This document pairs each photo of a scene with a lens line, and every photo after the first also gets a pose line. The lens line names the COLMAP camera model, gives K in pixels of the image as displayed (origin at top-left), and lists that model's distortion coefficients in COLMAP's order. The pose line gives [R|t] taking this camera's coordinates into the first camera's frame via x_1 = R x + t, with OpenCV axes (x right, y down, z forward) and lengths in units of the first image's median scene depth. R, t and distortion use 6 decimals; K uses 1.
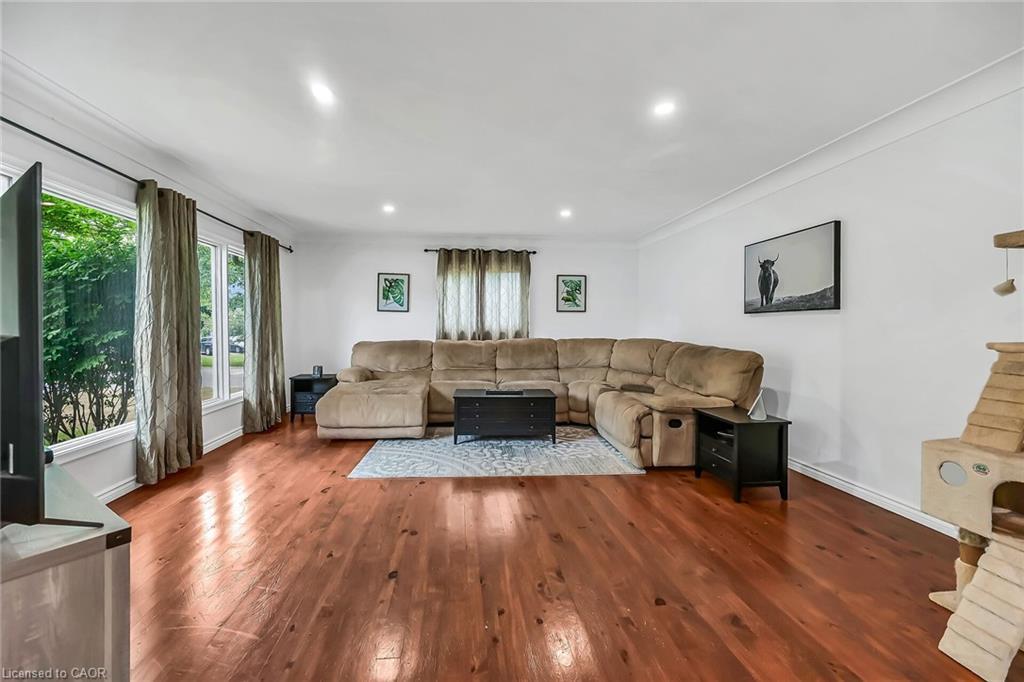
lens RADIAL K [[421.9, 0, 498.8], [0, 421.9, 336.8], [0, 0, 1]] dist [-0.002180, 0.002959]
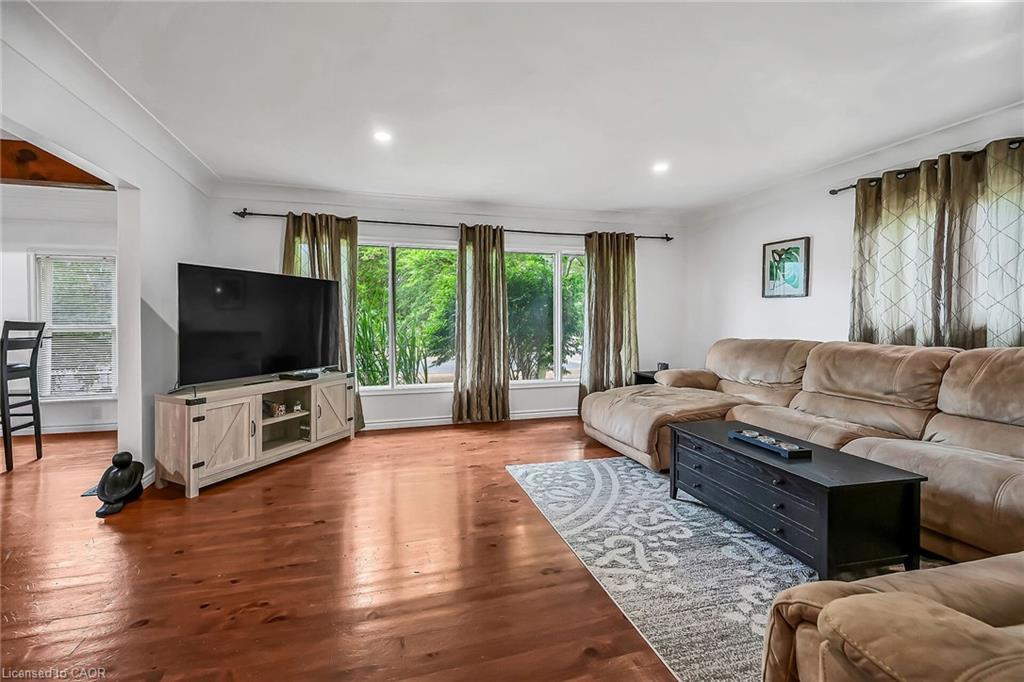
lens RADIAL K [[421.9, 0, 483.3], [0, 421.9, 322.0], [0, 0, 1]] dist [-0.002180, 0.002959]
pose [[0.169065, 0.001942, -0.985603, 0.391280], [-0.022729, 0.999740, -0.001929, -0.008152], [0.985343, 0.022727, 0.169065, 0.475457]]
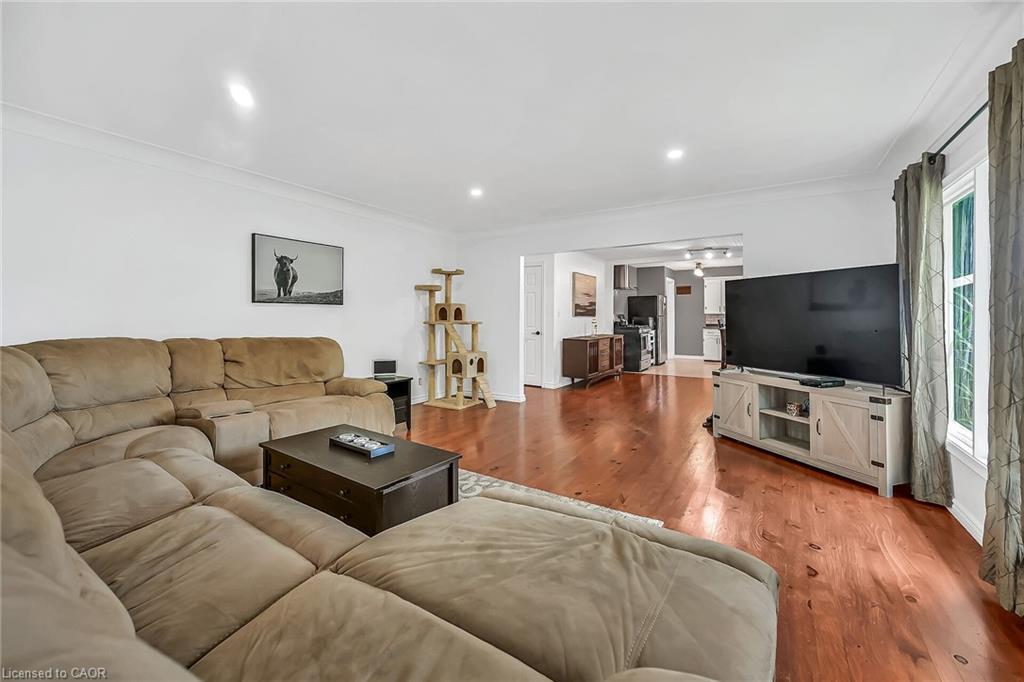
lens RADIAL K [[404.5, 0, 516.3], [0, 404.5, 313.3], [0, 0, 1]] dist [-0.003847, -0.000073]
pose [[-0.791656, -0.001939, 0.610965, -0.363421], [0.007425, 0.999891, 0.012794, -0.029073], [-0.610923, 0.014665, -0.791555, 1.061053]]
